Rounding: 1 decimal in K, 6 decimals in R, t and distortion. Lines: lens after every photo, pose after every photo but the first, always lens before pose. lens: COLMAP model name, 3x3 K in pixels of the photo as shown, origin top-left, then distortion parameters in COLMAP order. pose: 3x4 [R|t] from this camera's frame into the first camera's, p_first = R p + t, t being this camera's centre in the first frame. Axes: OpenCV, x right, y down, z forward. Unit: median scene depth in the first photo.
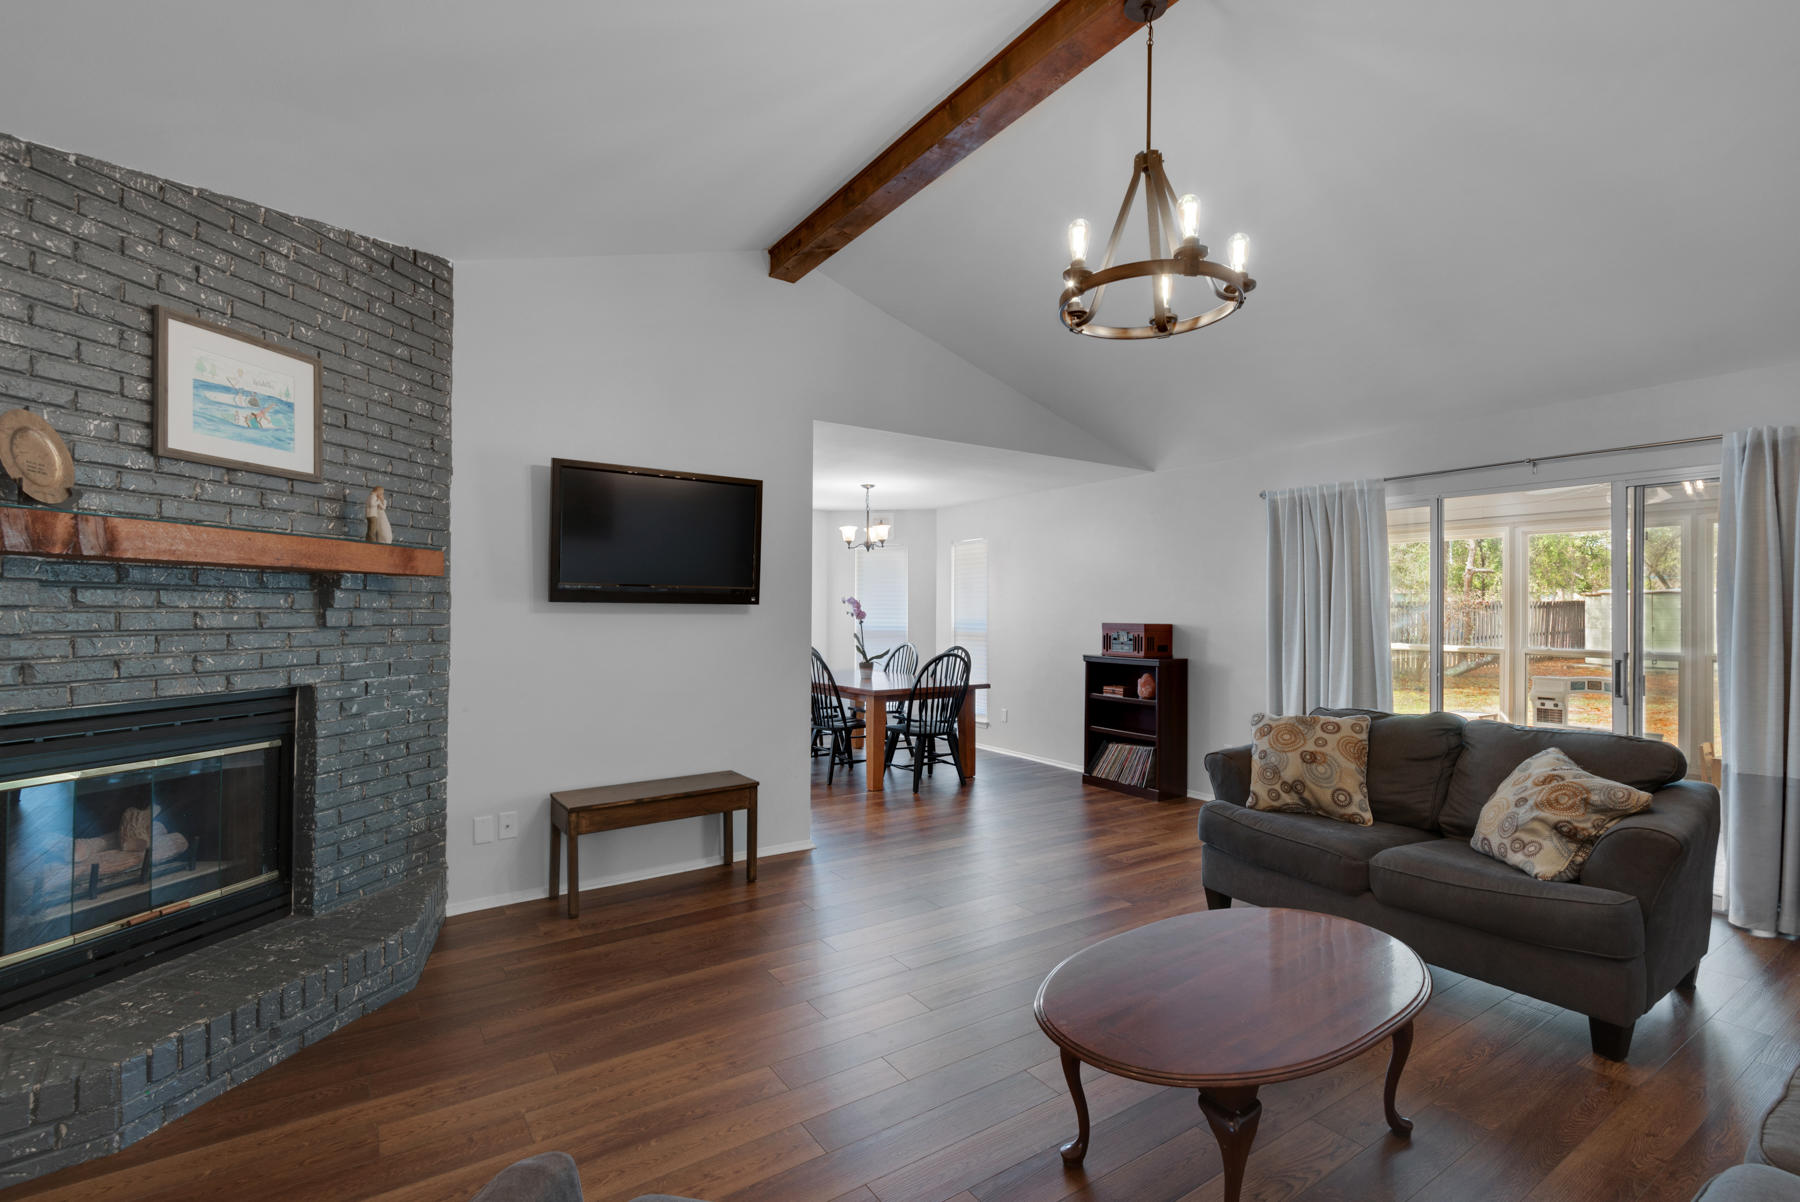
lens RADIAL K [[836.4, 0, 937.0], [0, 836.4, 604.1], [0, 0, 1]] dist [0.016970, -0.008203]
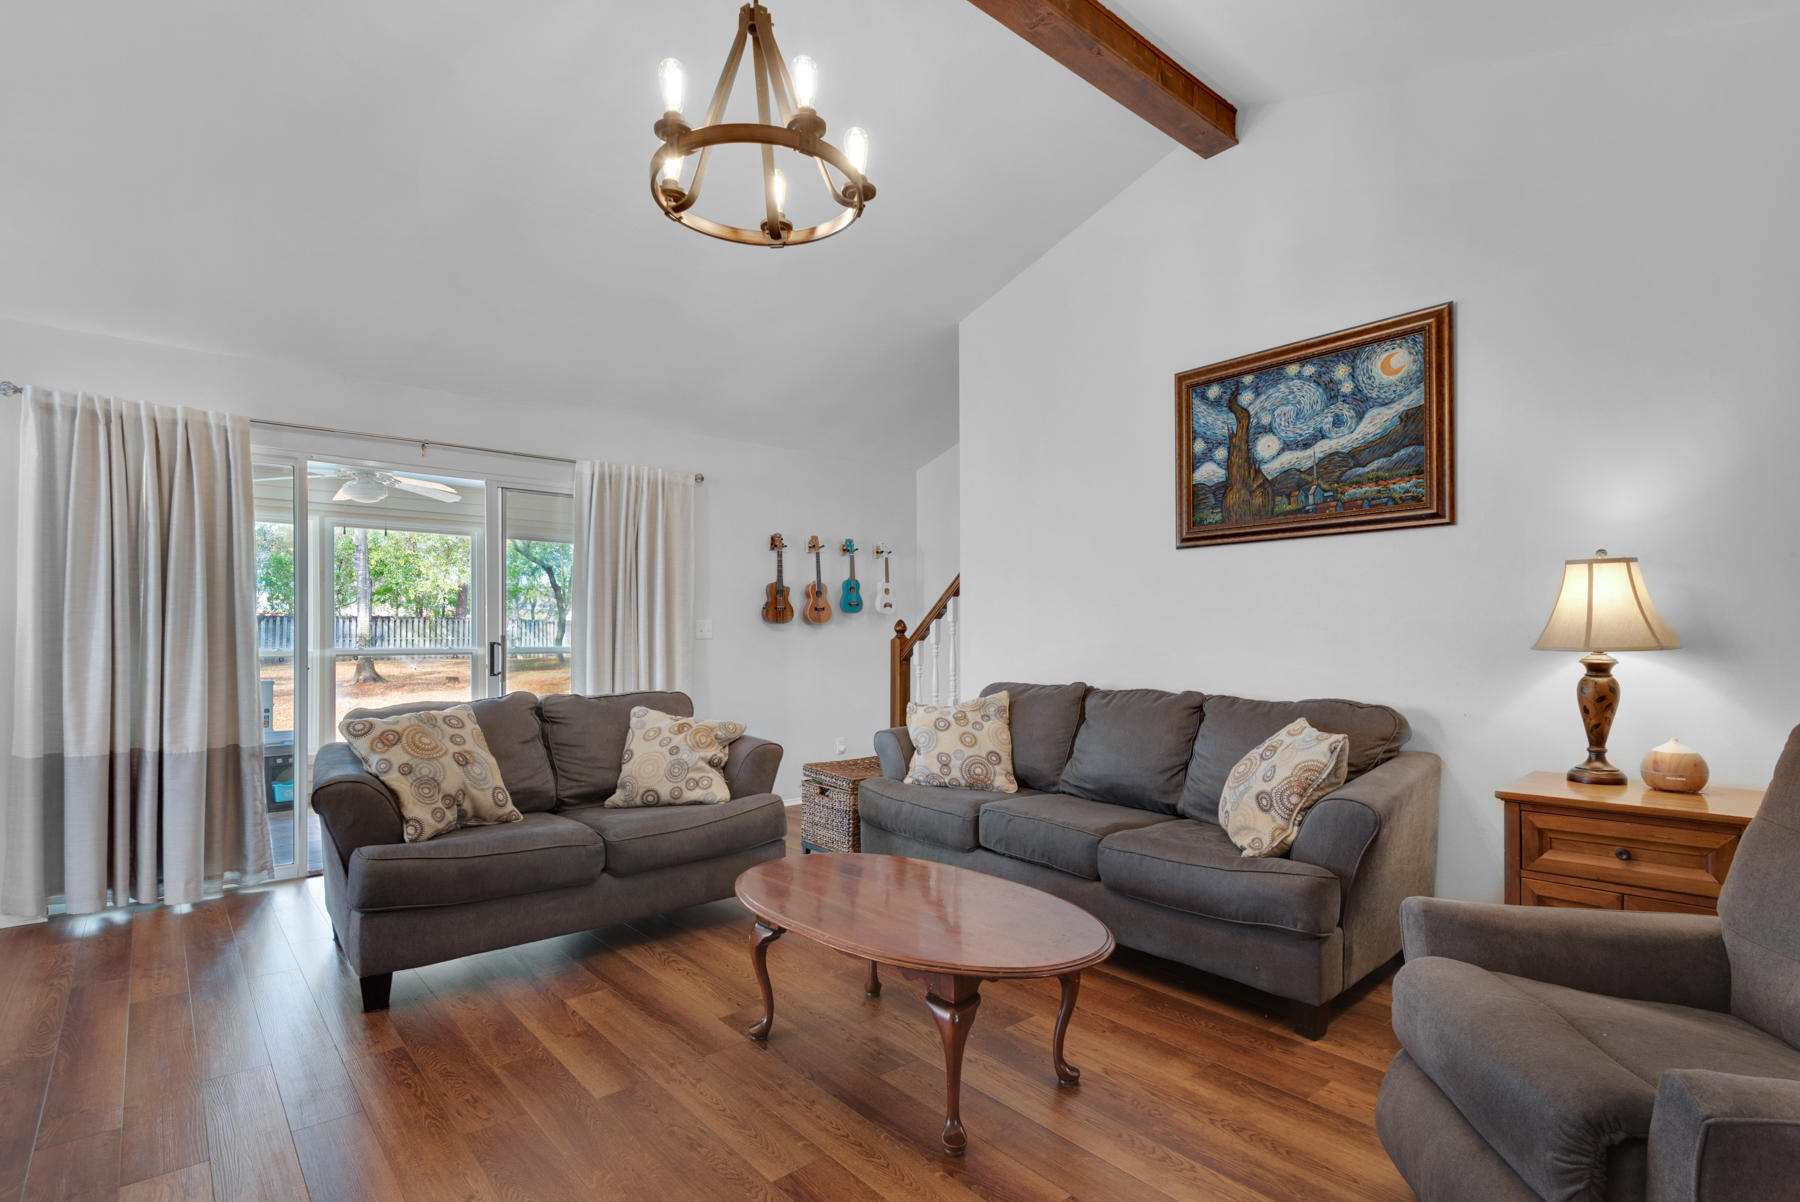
lens RADIAL K [[869.2, 0, 885.7], [0, 869.2, 634.6], [0, 0, 1]] dist [-0.001941, -0.000231]
pose [[-0.073230, -0.005301, 0.997301, -0.532443], [-0.003747, 0.999980, 0.005040, 0.062642], [-0.997308, -0.003368, -0.073249, 0.769260]]
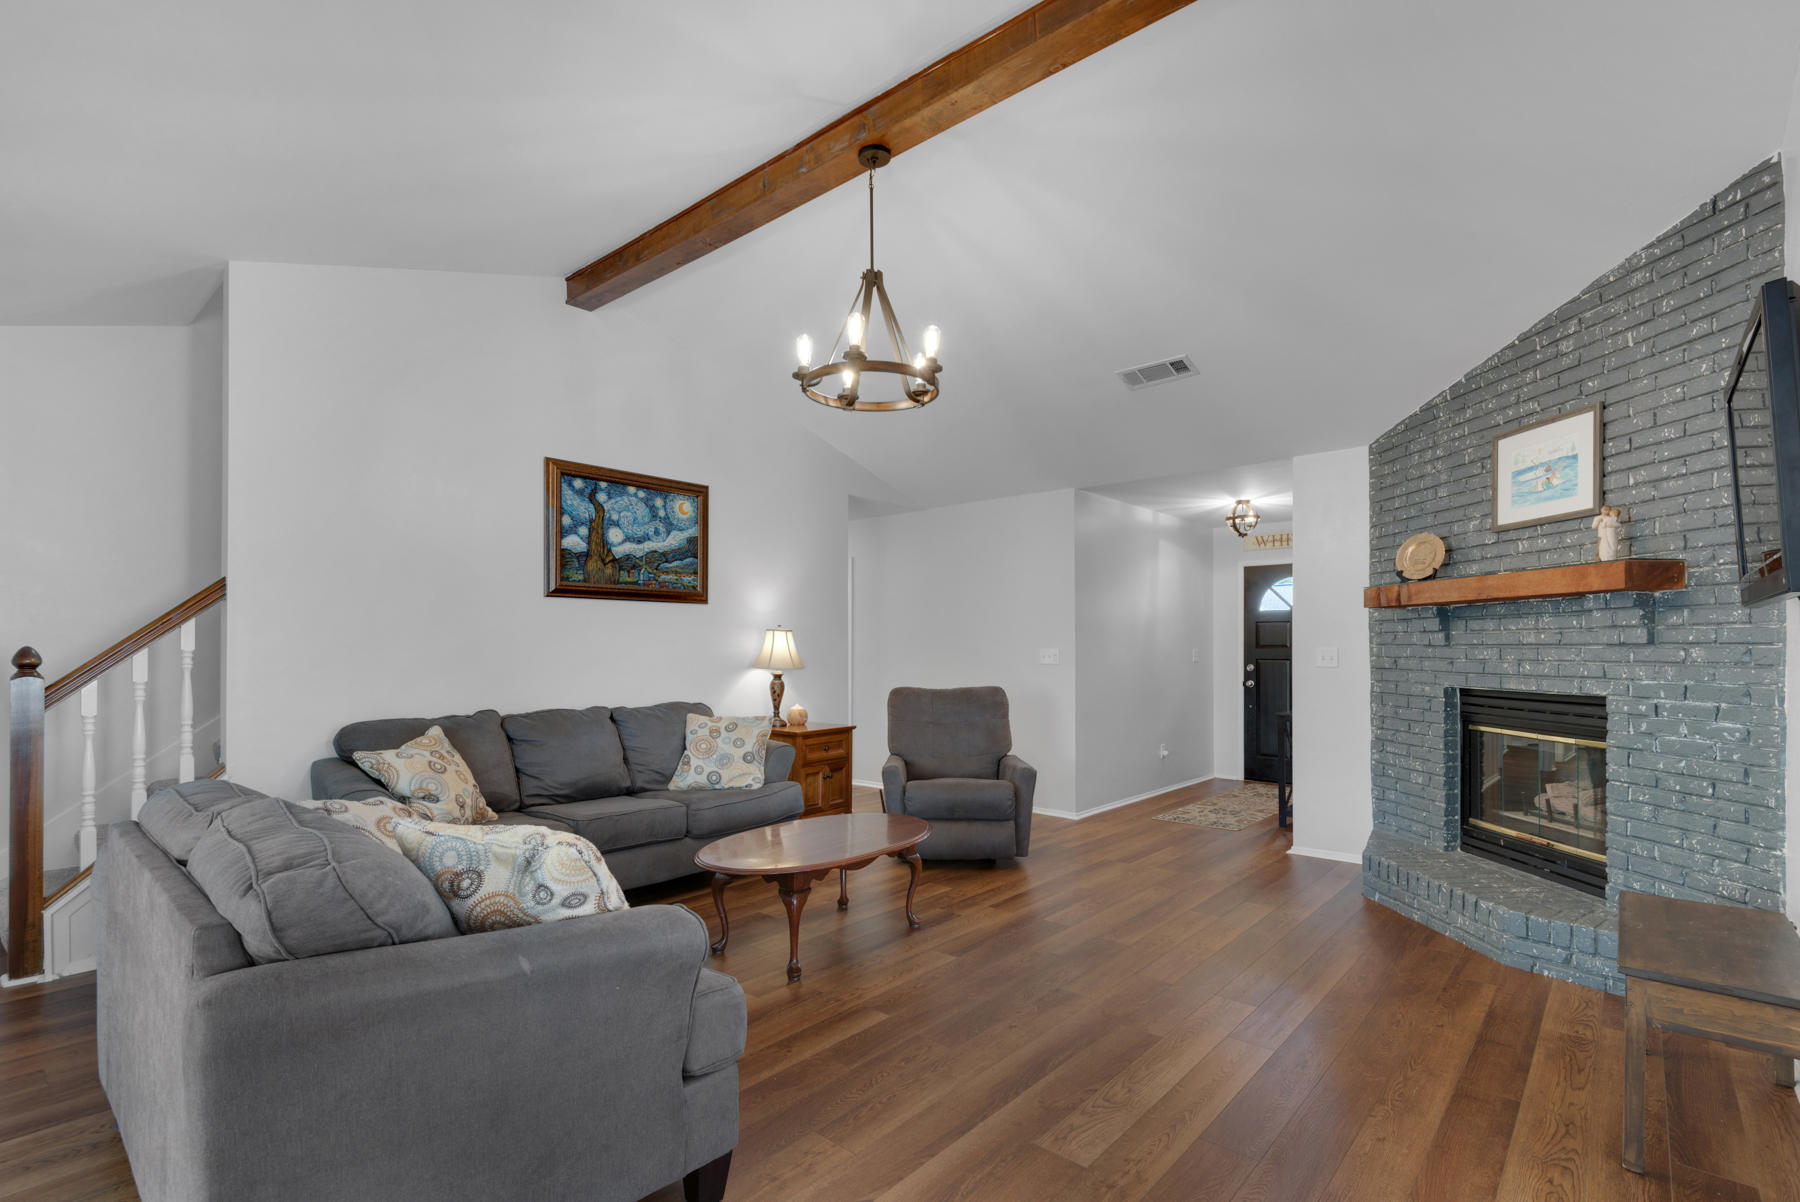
lens RADIAL K [[836.4, 0, 886.5], [0, 836.4, 639.4], [0, 0, 1]] dist [0.016970, -0.008203]
pose [[-0.976594, -0.009375, -0.214889, 0.418533], [-0.005418, 0.999805, -0.018995, 0.047577], [0.215025, -0.017386, -0.976454, 1.887948]]
